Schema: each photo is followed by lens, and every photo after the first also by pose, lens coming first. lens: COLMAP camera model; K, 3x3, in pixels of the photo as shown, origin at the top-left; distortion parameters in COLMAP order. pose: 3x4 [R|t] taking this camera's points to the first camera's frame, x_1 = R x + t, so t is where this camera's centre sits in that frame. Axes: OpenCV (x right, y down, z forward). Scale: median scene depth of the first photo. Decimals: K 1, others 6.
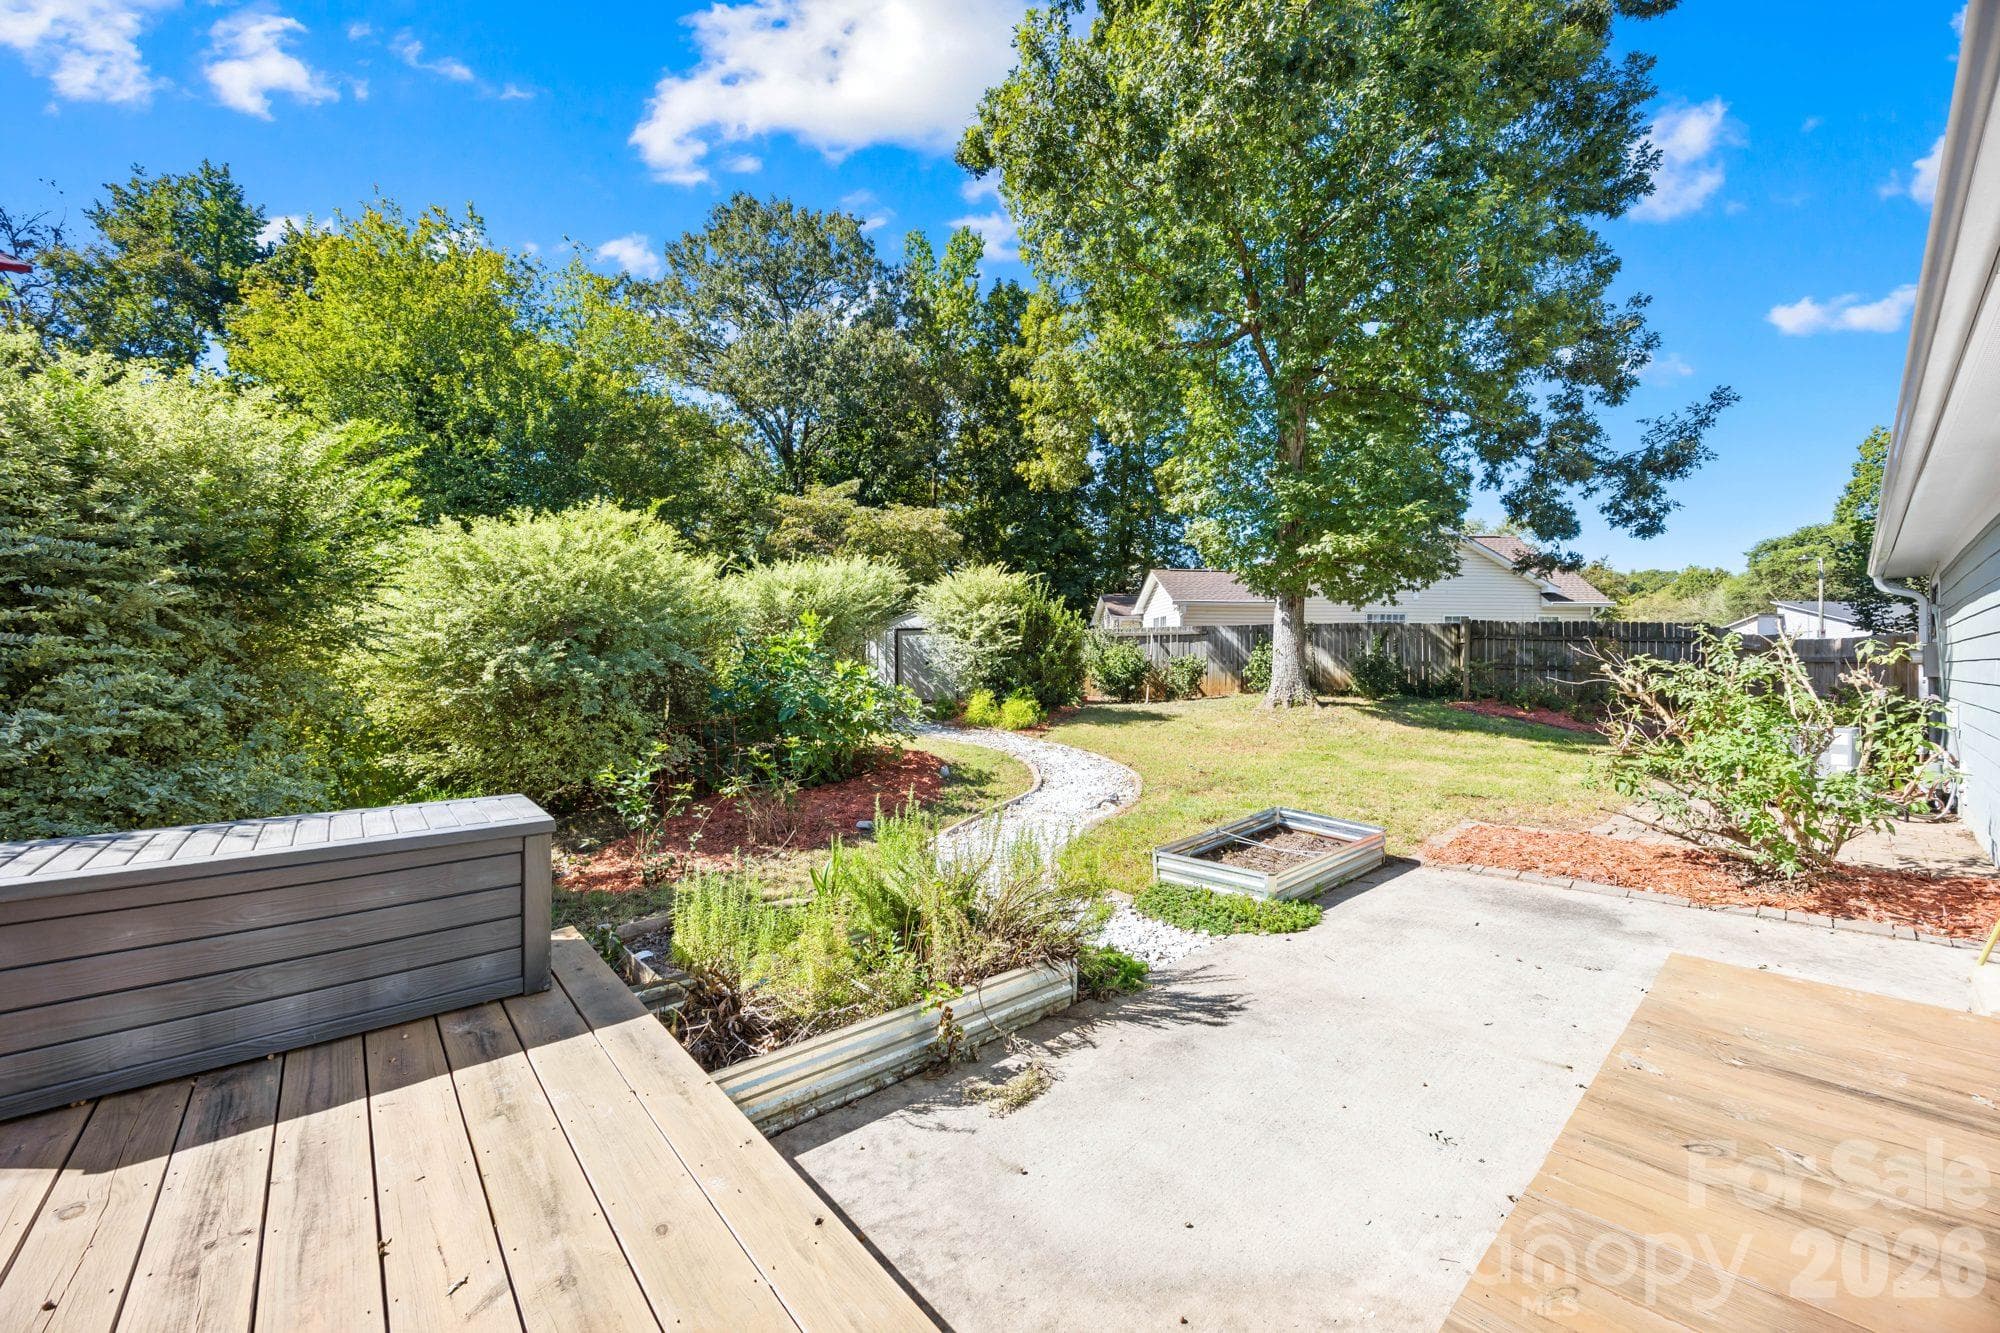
lens RADIAL K [[764.9, 0, 1001.9], [0, 764.9, 666.2], [0, 0, 1]] dist [-0.003813, -0.000297]
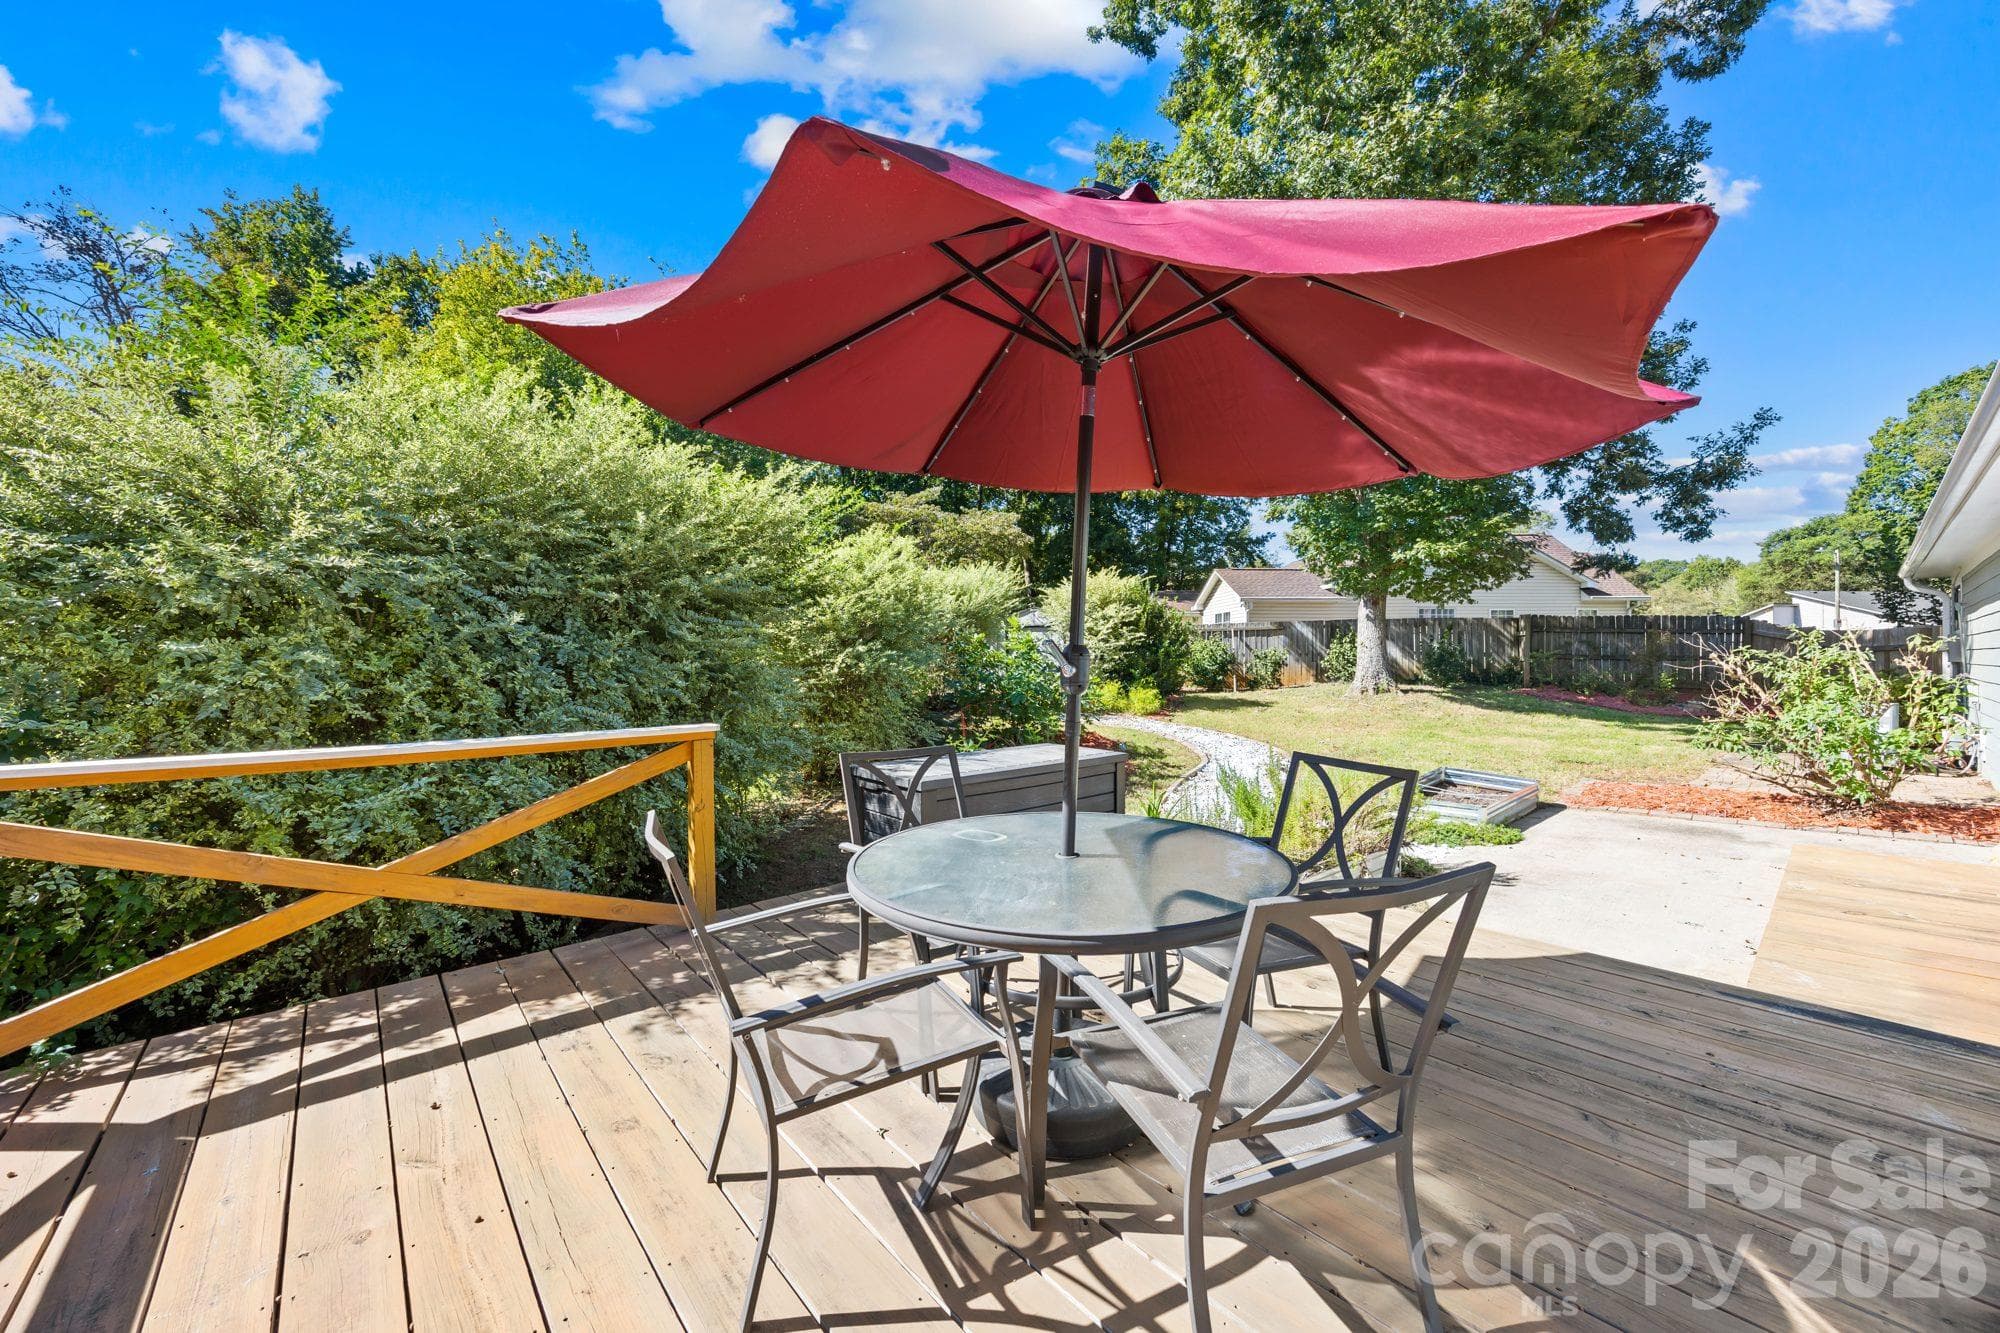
lens RADIAL K [[764.9, 0, 1001.1], [0, 764.9, 666.2], [0, 0, 1]] dist [-0.003813, -0.000297]
pose [[0.999957, -0.007552, -0.005433, -0.177416], [0.007592, 0.999943, 0.007468, 0.000061], [0.005376, -0.007509, 0.999957, -0.134184]]
